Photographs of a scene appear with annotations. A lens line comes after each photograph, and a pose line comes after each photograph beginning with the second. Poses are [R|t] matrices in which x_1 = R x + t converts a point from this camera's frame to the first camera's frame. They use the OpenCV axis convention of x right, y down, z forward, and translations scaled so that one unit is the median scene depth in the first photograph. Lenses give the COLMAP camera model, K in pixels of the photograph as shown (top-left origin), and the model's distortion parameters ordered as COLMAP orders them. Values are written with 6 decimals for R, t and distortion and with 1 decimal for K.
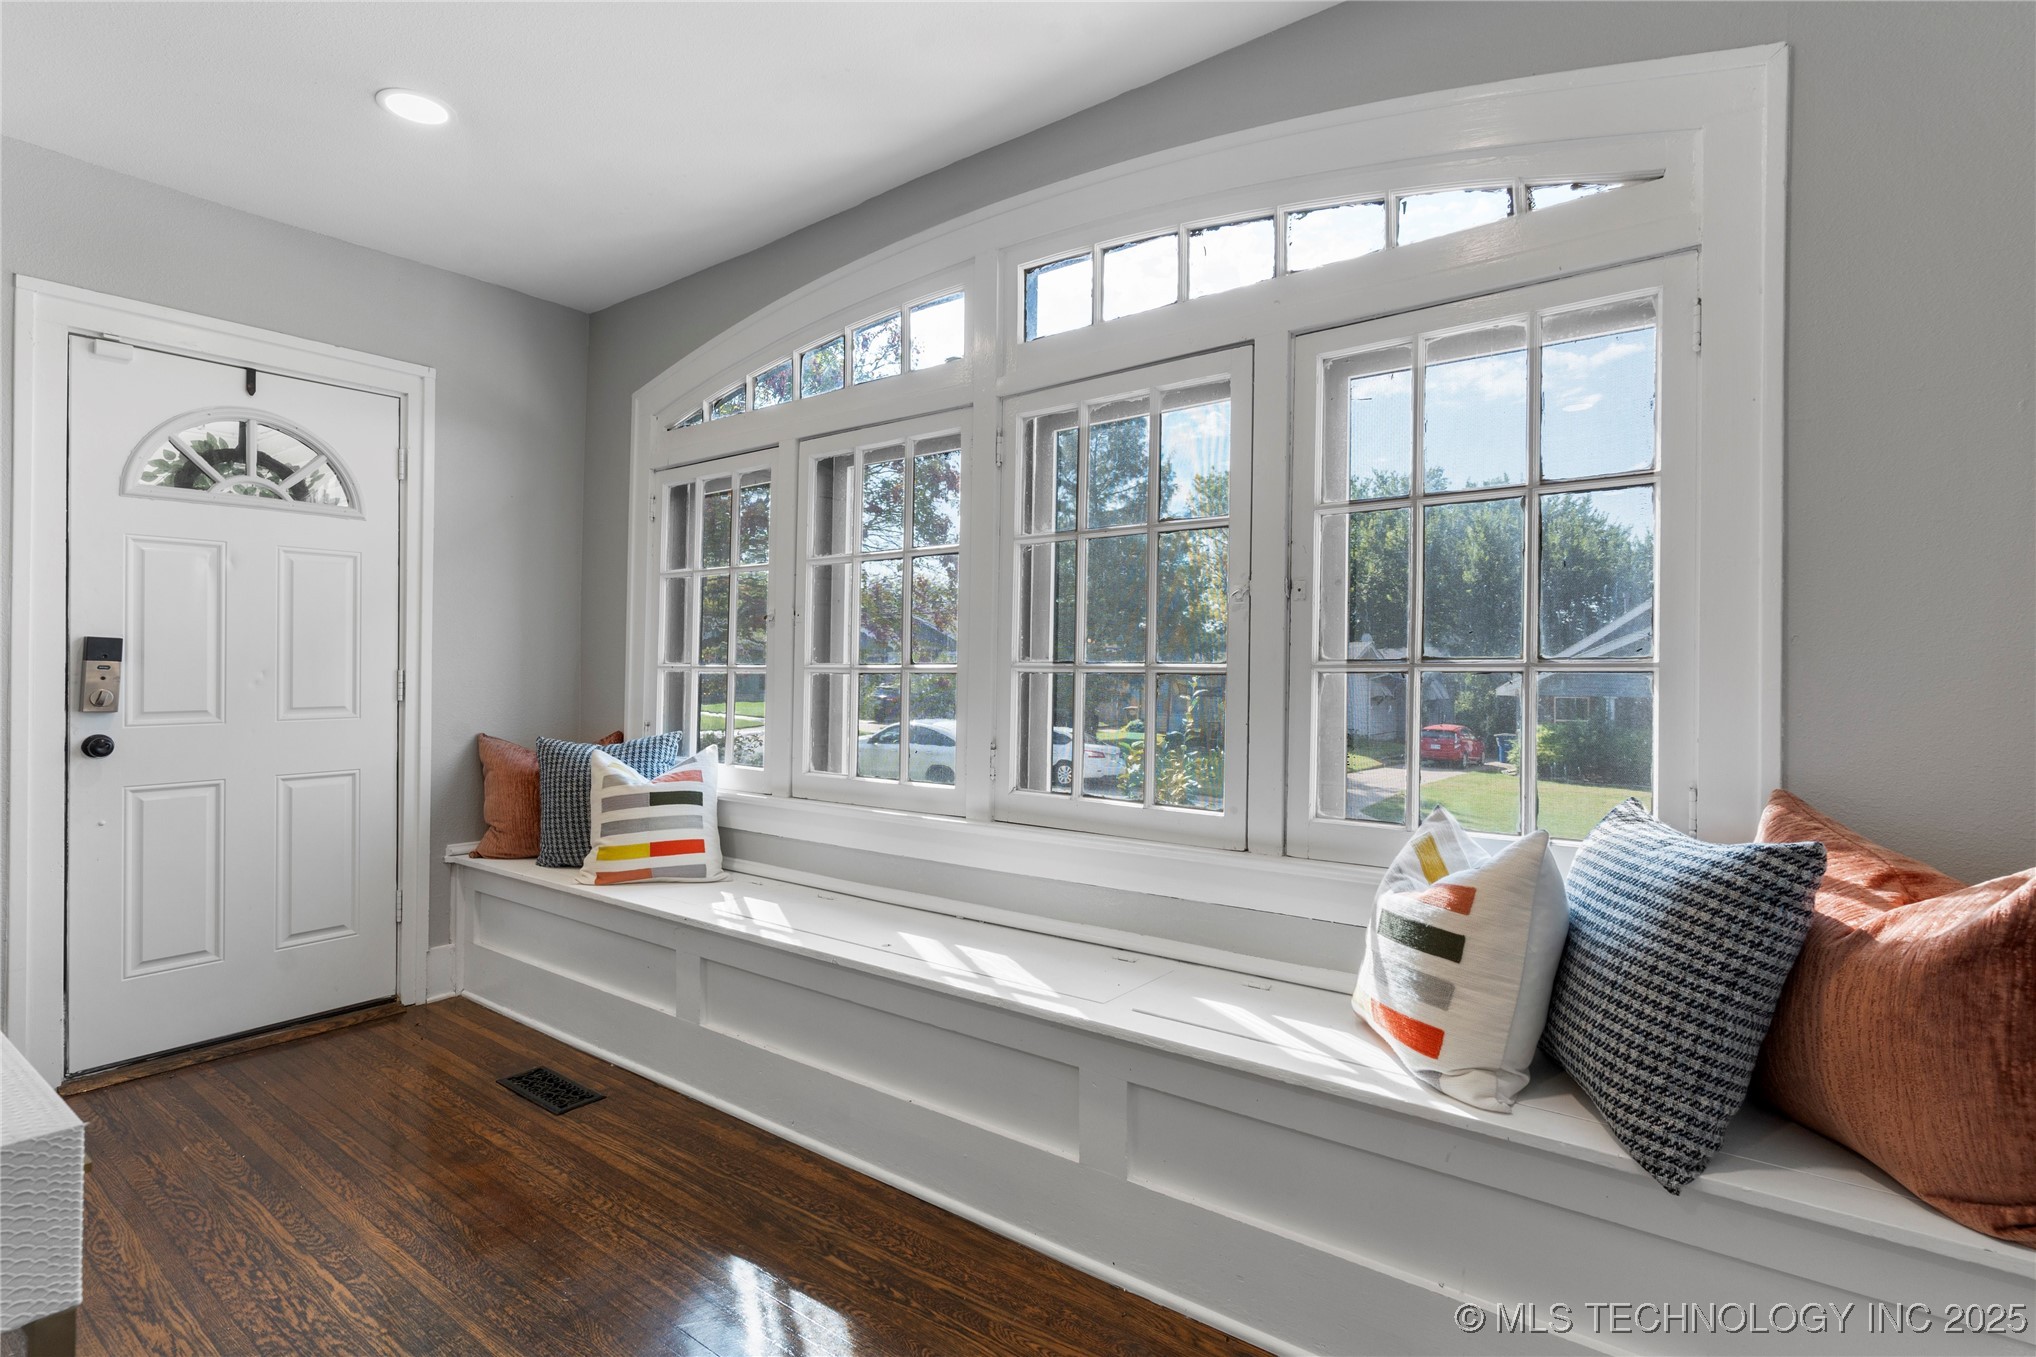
lens RADIAL K [[977.0, 0, 1020.7], [0, 977.0, 671.8], [0, 0, 1]] dist [0.000862, -0.001324]
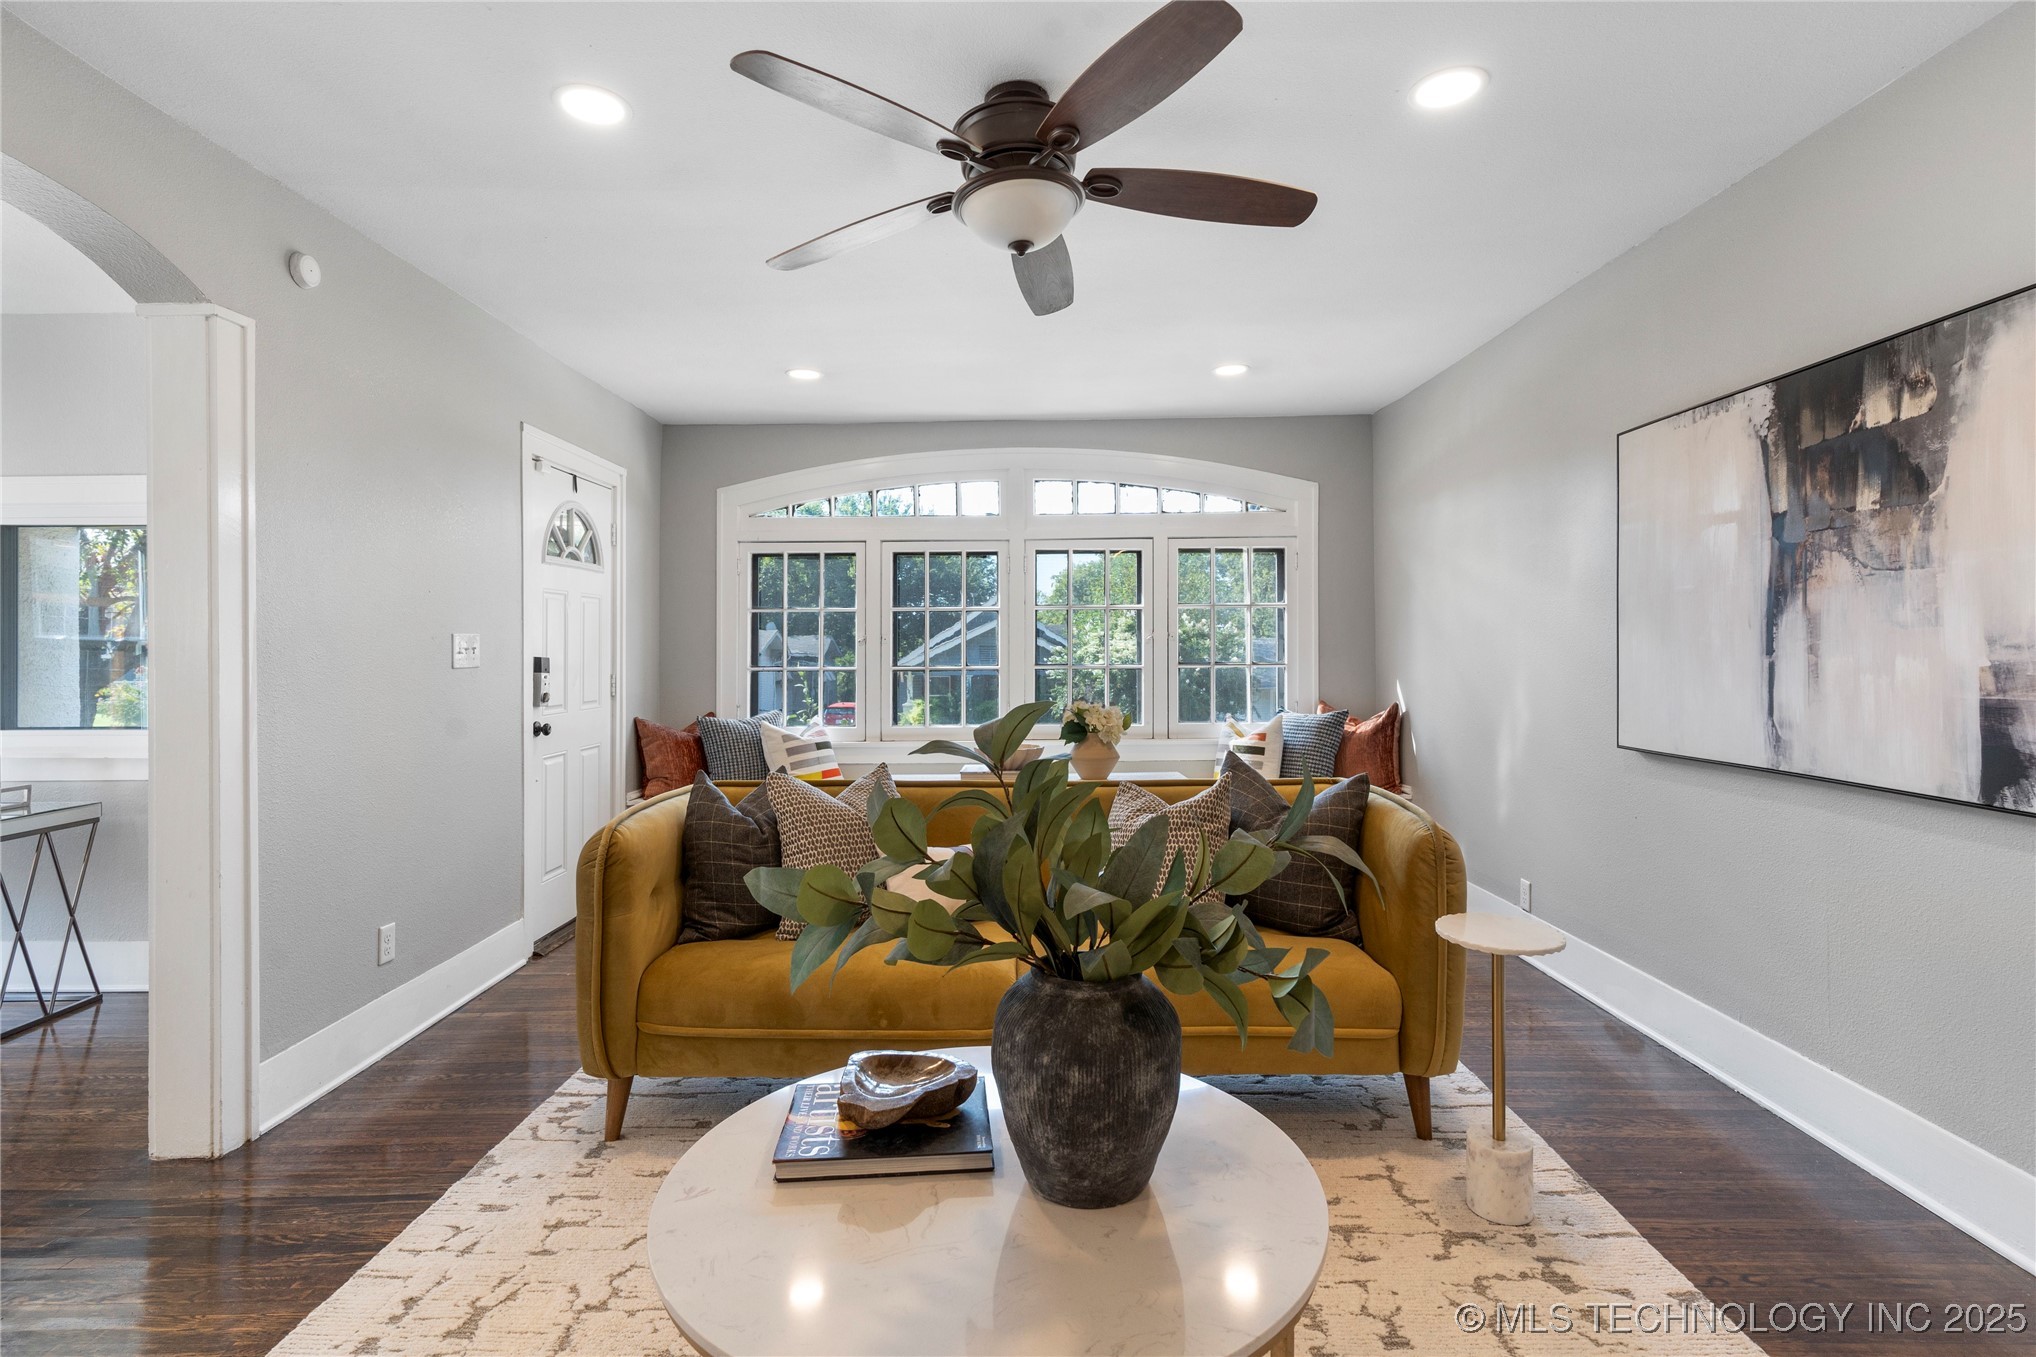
lens RADIAL K [[977.0, 0, 1018.0], [0, 977.0, 670.4], [0, 0, 1]] dist [0.000862, -0.001324]
pose [[0.798566, -0.018612, 0.601619, -1.531044], [0.010103, 0.999795, 0.017520, -0.040854], [-0.601822, -0.007913, 0.798591, -0.797114]]
